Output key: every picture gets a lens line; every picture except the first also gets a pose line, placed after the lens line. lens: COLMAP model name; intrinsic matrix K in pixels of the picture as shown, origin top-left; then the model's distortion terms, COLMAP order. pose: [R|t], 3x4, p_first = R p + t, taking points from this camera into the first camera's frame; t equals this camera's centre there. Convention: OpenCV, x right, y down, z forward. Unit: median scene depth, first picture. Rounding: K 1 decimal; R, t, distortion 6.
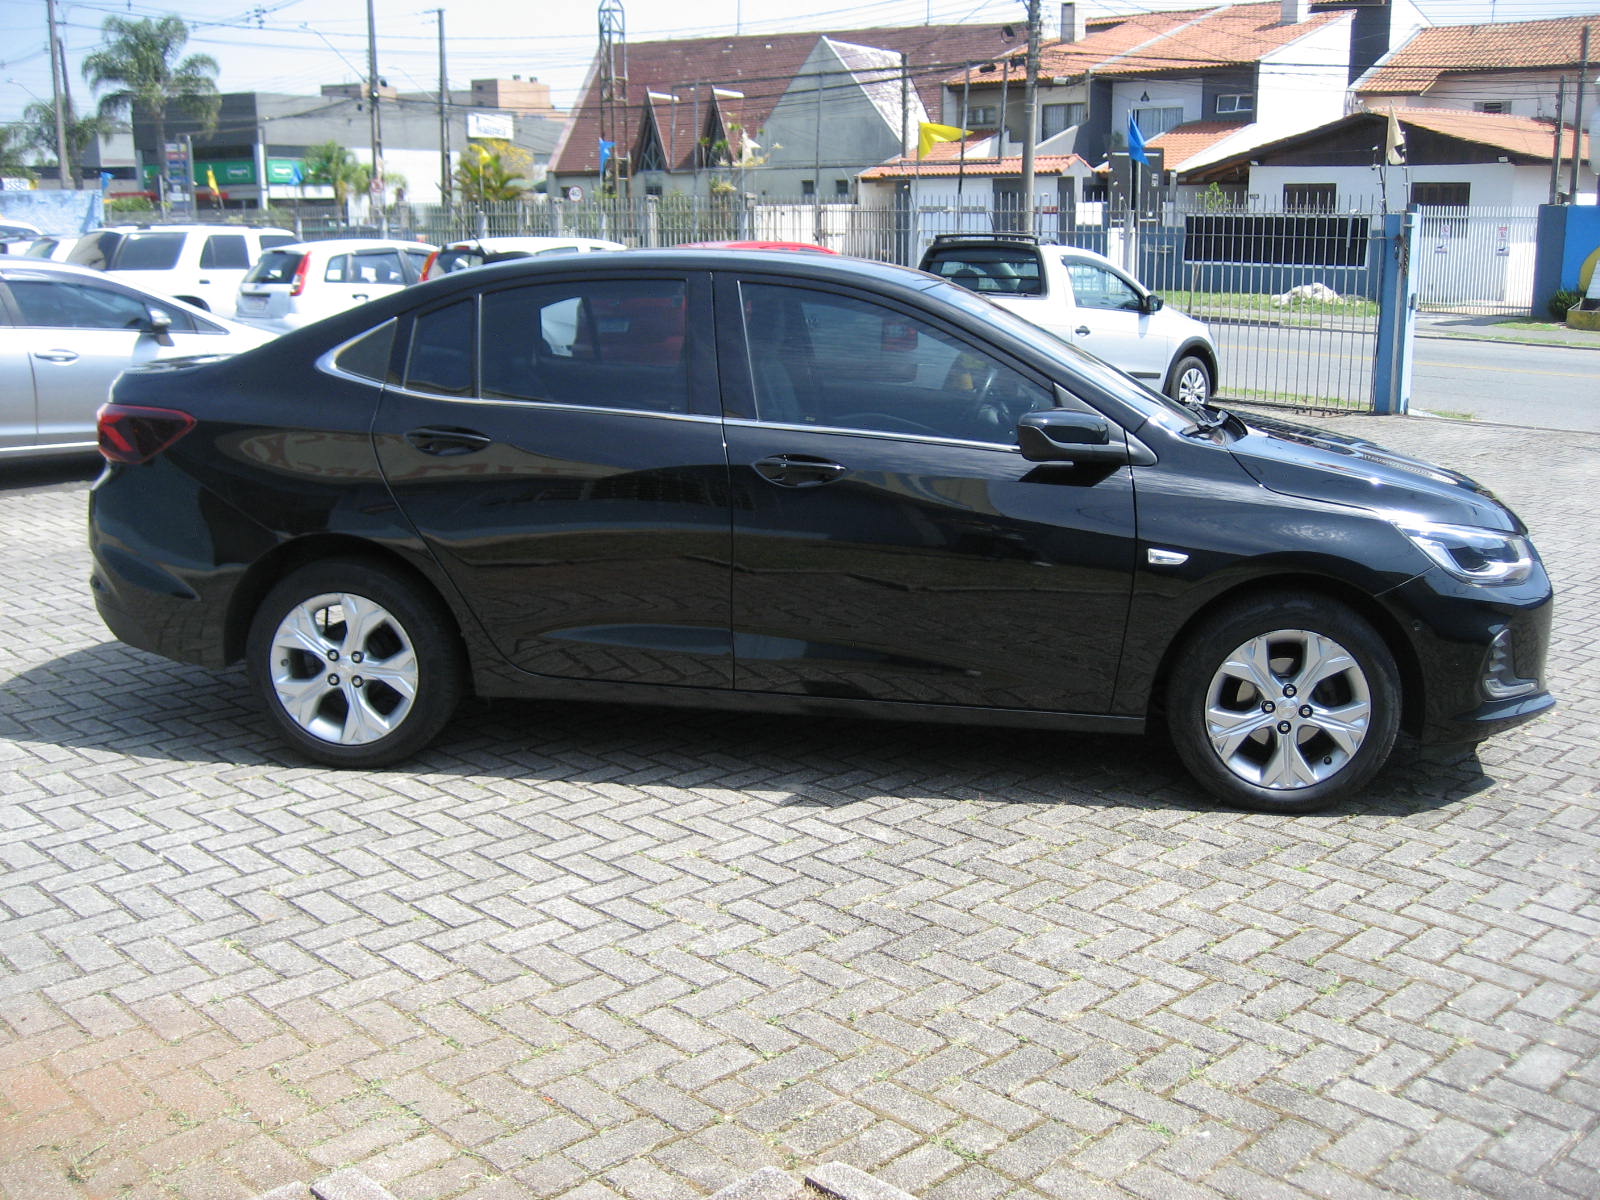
lens RADIAL K [[1689.6, 0, 806.8], [0, 1689.6, 599.9], [0, 0, 1]] dist [-0.196606, 0.307882]
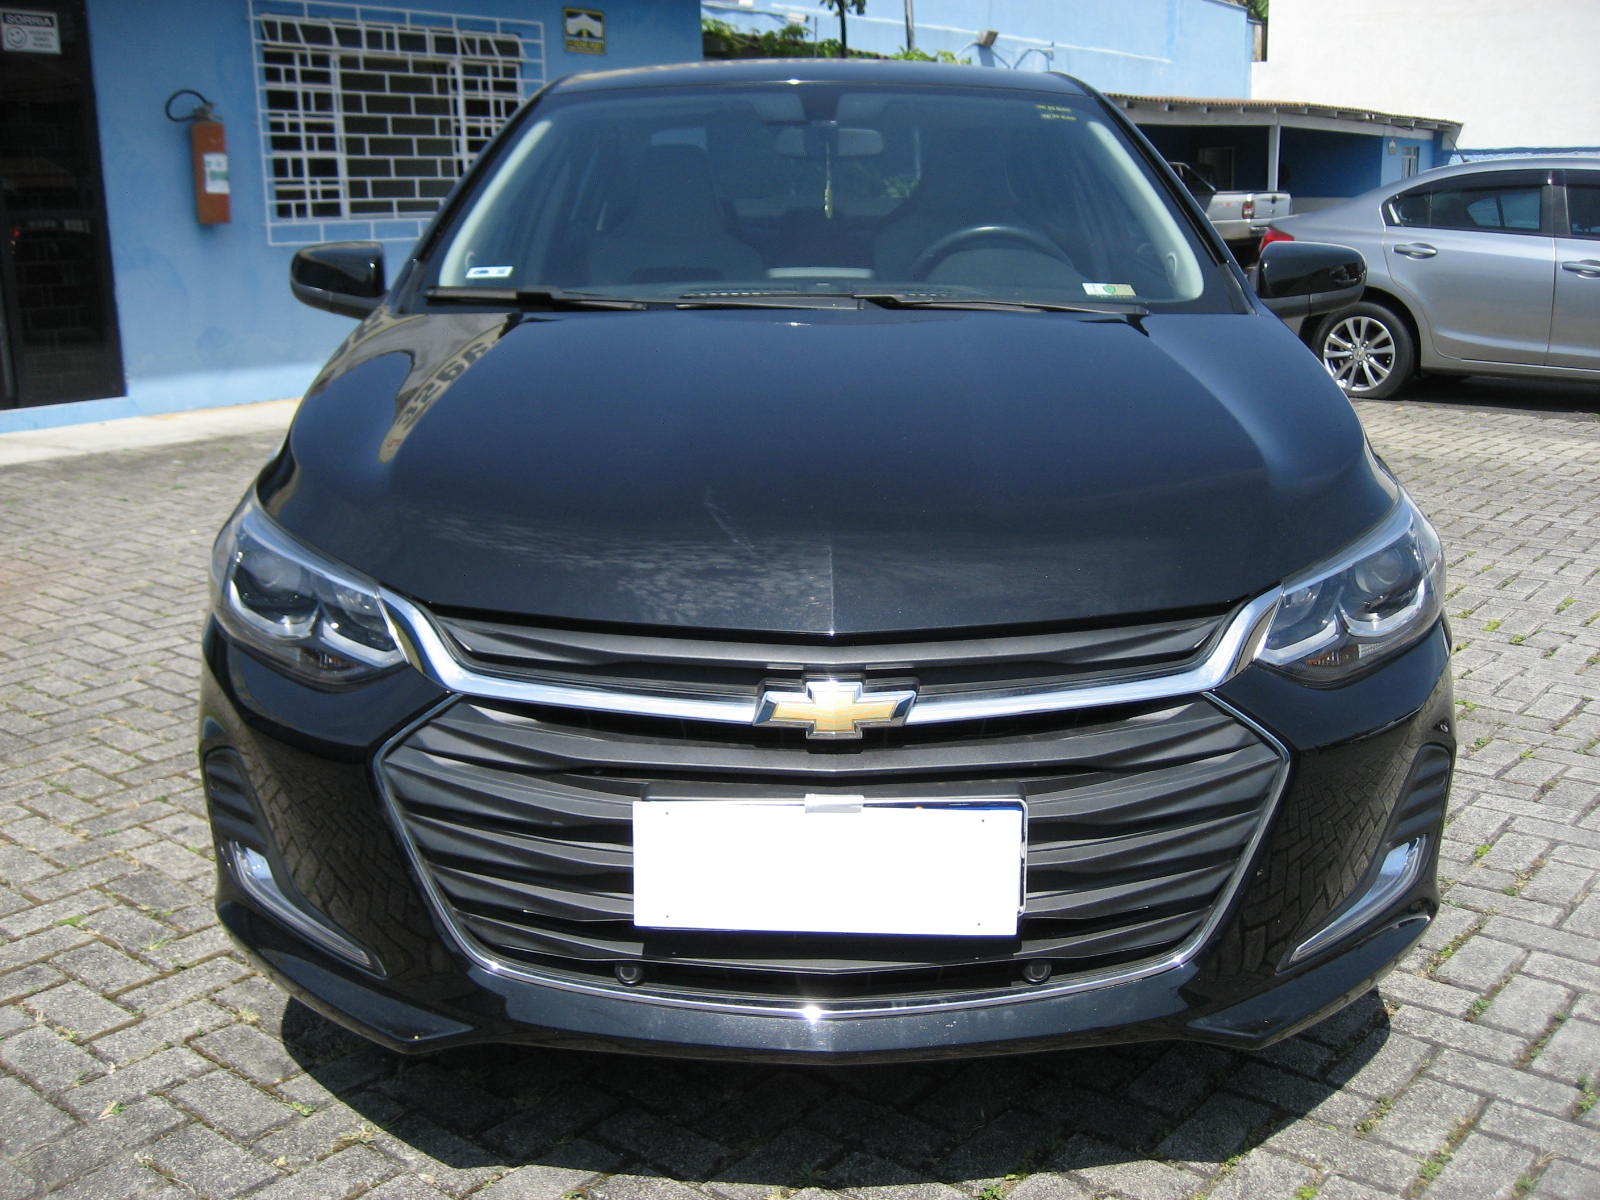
lens RADIAL K [[1689.6, 0, 806.8], [0, 1689.6, 599.9], [0, 0, 1]] dist [-0.196606, 0.307882]
pose [[0.121488, 0.226110, -0.966496, 0.215324], [-0.209911, 0.957539, 0.197629, -0.035175], [0.970143, 0.178869, 0.163792, 0.264643]]
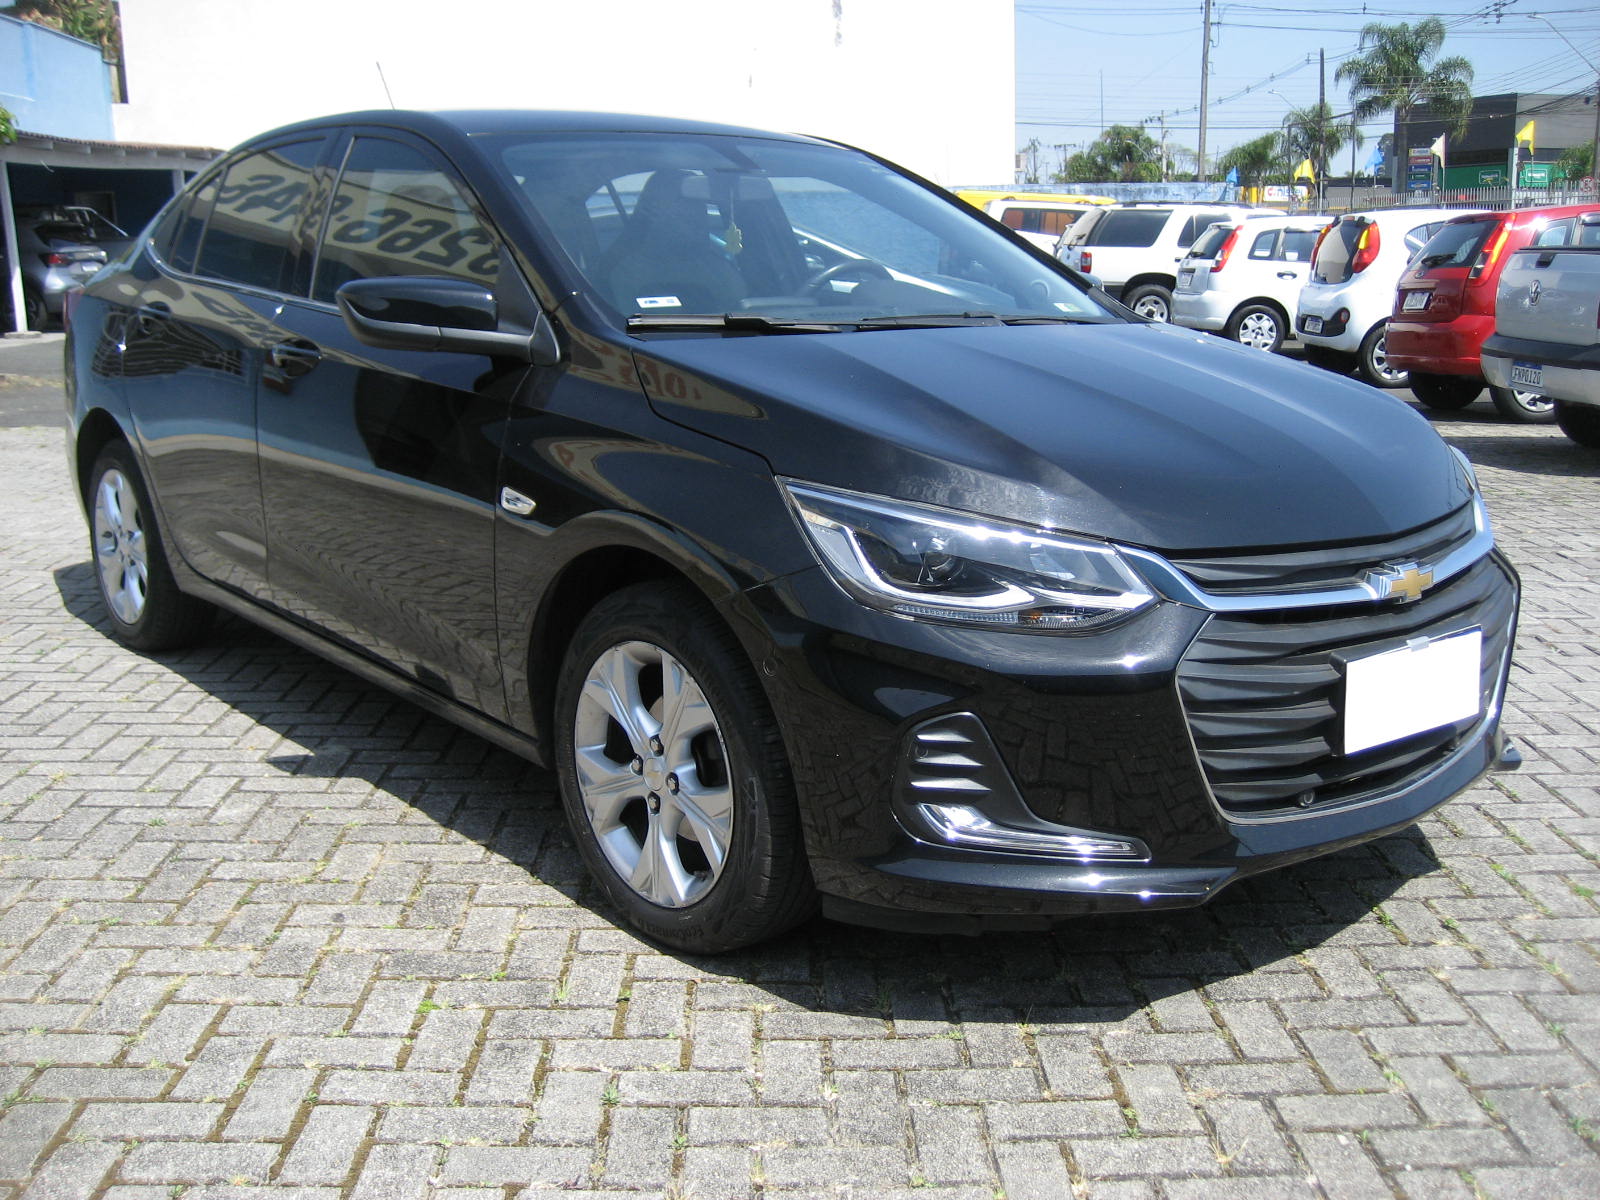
lens RADIAL K [[1689.6, 0, 806.8], [0, 1689.6, 599.9], [0, 0, 1]] dist [-0.196606, 0.307882]
pose [[0.733748, 0.138395, -0.665178, 0.180519], [-0.143873, 0.988481, 0.046956, -0.008196], [0.664014, 0.061247, 0.745207, 0.143411]]
